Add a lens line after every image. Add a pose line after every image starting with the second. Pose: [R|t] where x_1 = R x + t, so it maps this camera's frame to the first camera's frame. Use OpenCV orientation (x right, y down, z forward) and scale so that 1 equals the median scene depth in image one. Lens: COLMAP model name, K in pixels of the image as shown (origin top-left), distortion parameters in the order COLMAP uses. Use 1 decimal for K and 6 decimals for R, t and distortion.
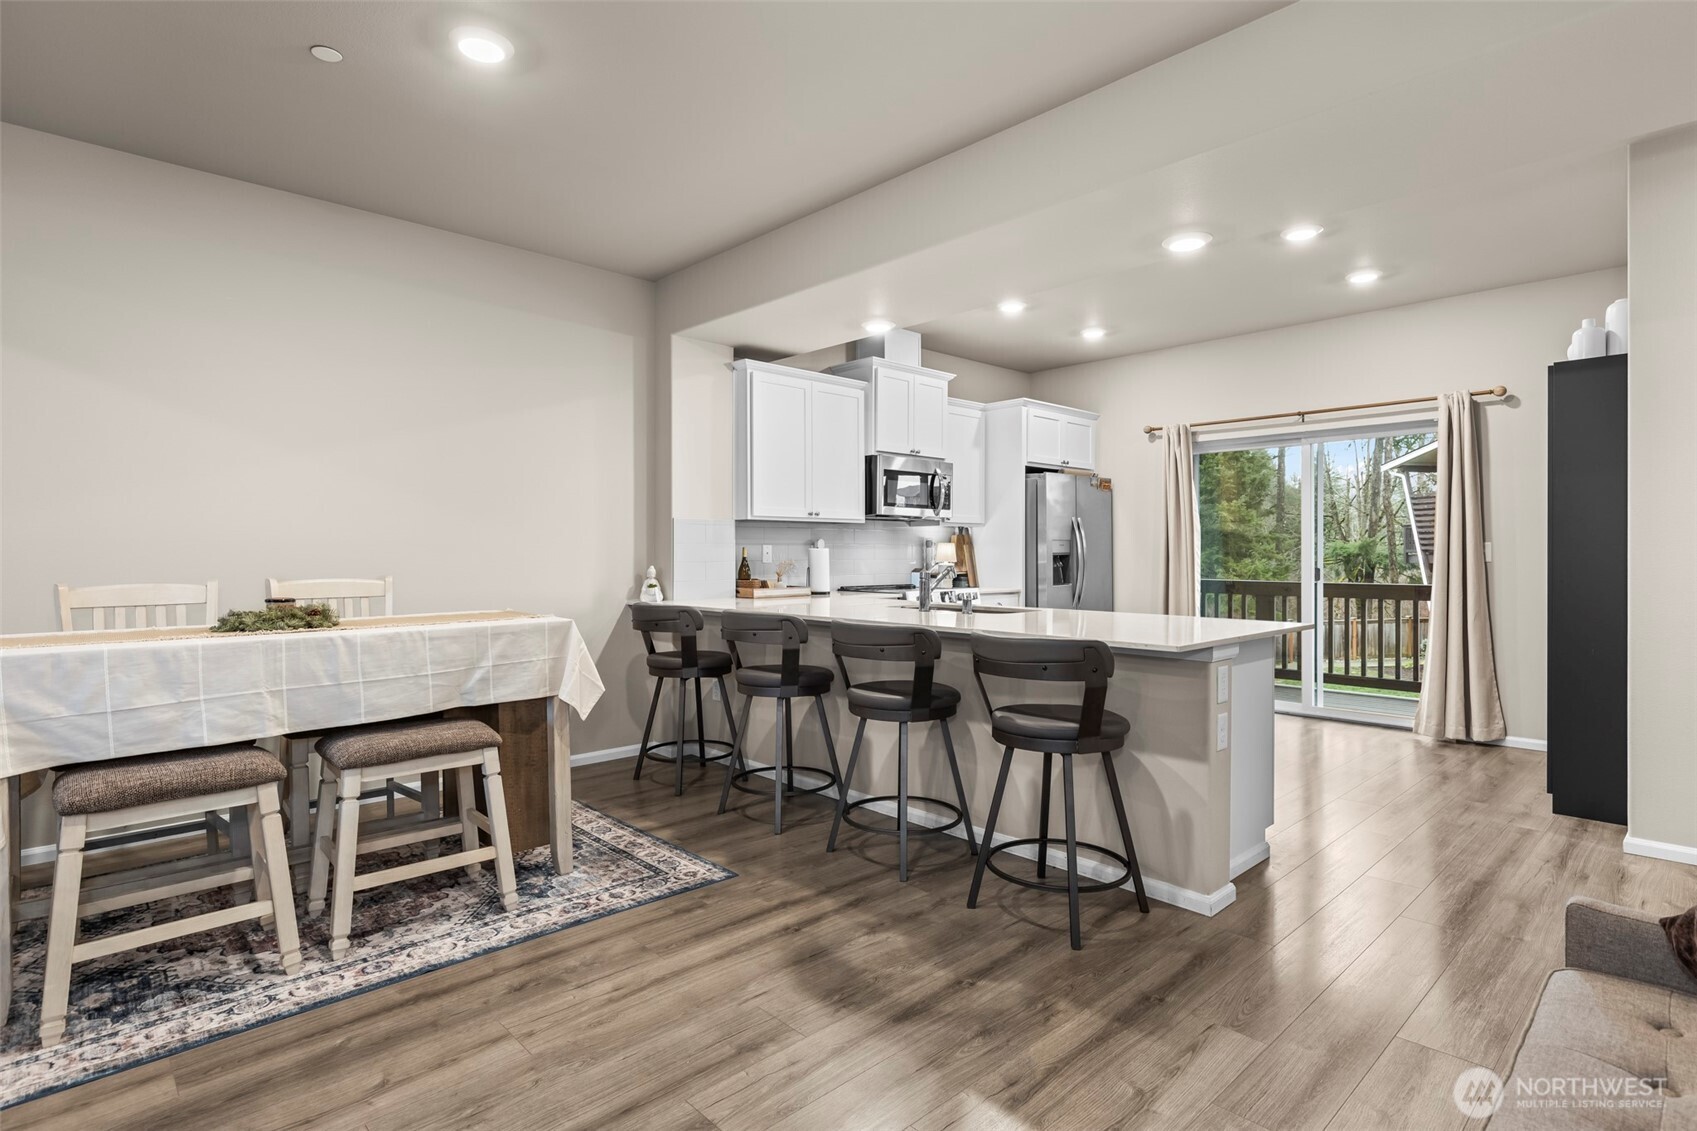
lens RADIAL K [[859.8, 0, 848.5], [0, 859.8, 565.5], [0, 0, 1]] dist [-0.001264, -0.000480]
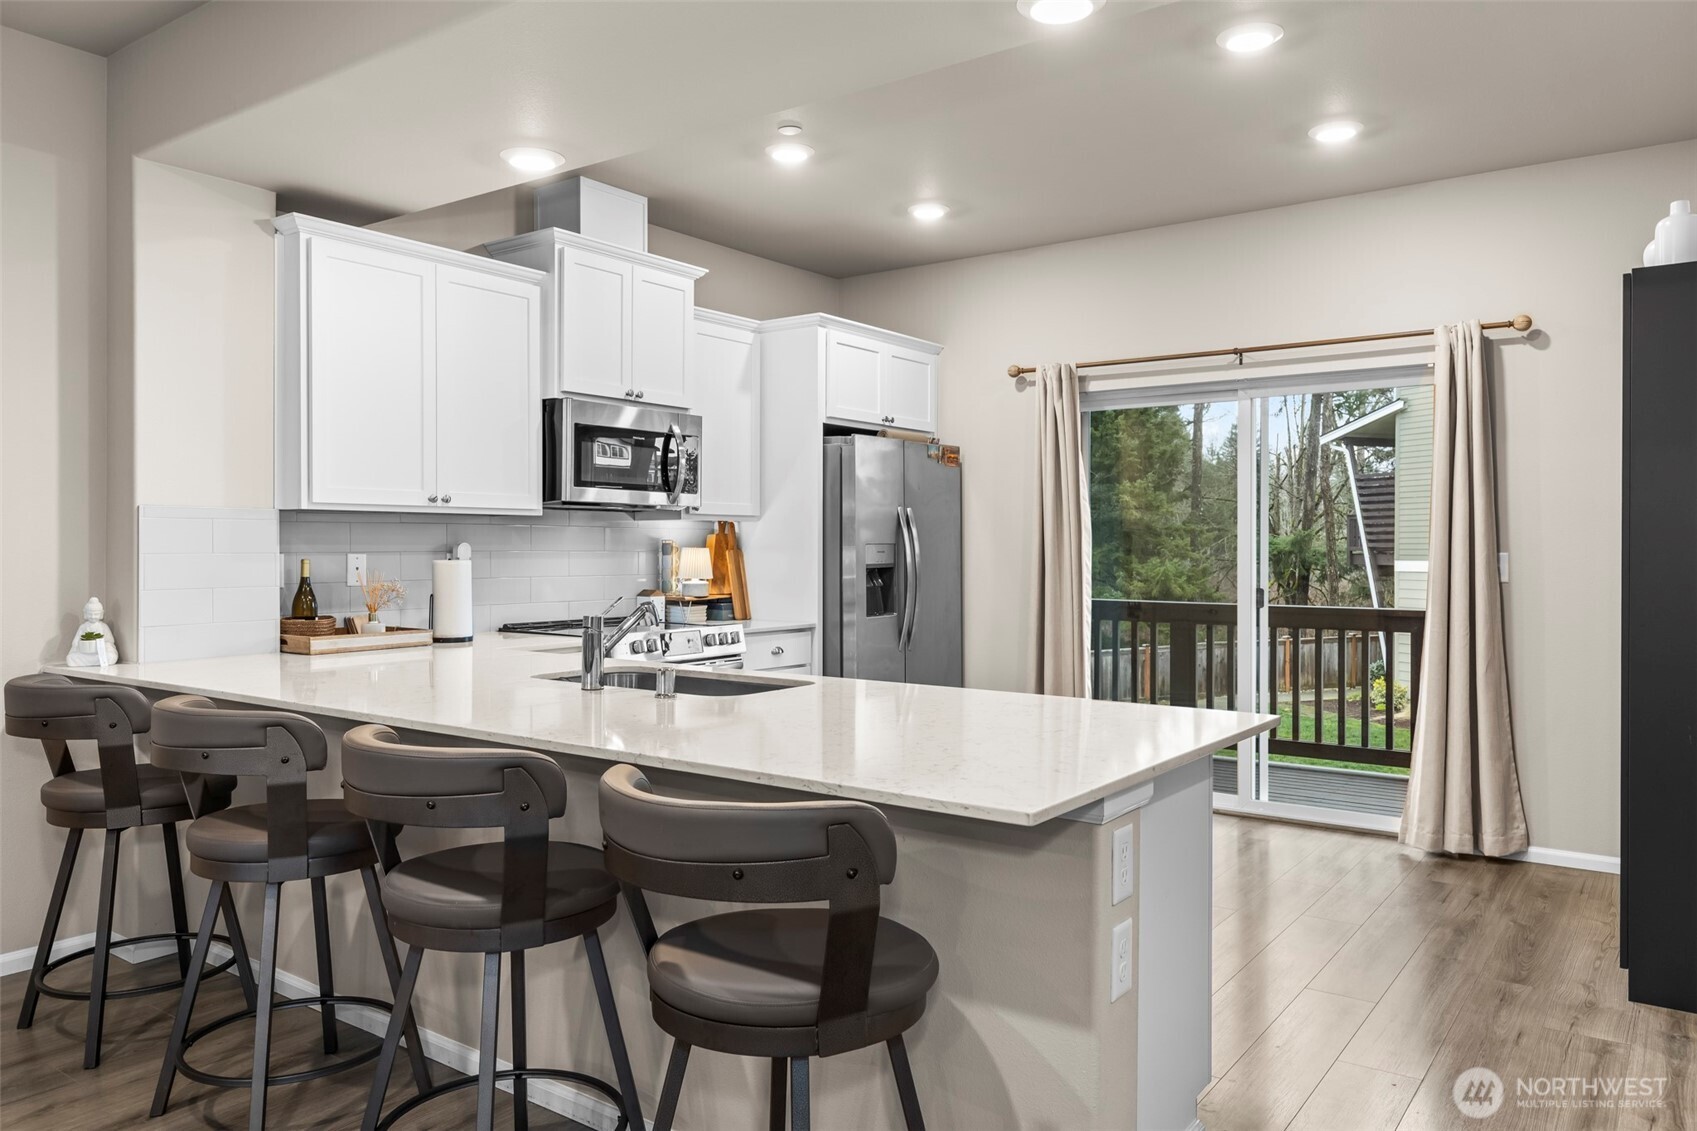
lens RADIAL K [[1166.4, 0, 848.5], [0, 1166.4, 565.5], [0, 0, 1]] dist [0.006057, 0.001316]
pose [[0.984121, -0.000298, 0.177497, 0.078113], [-0.000316, 0.999994, 0.003430, -0.017346], [-0.177497, -0.003432, 0.984115, 0.178323]]
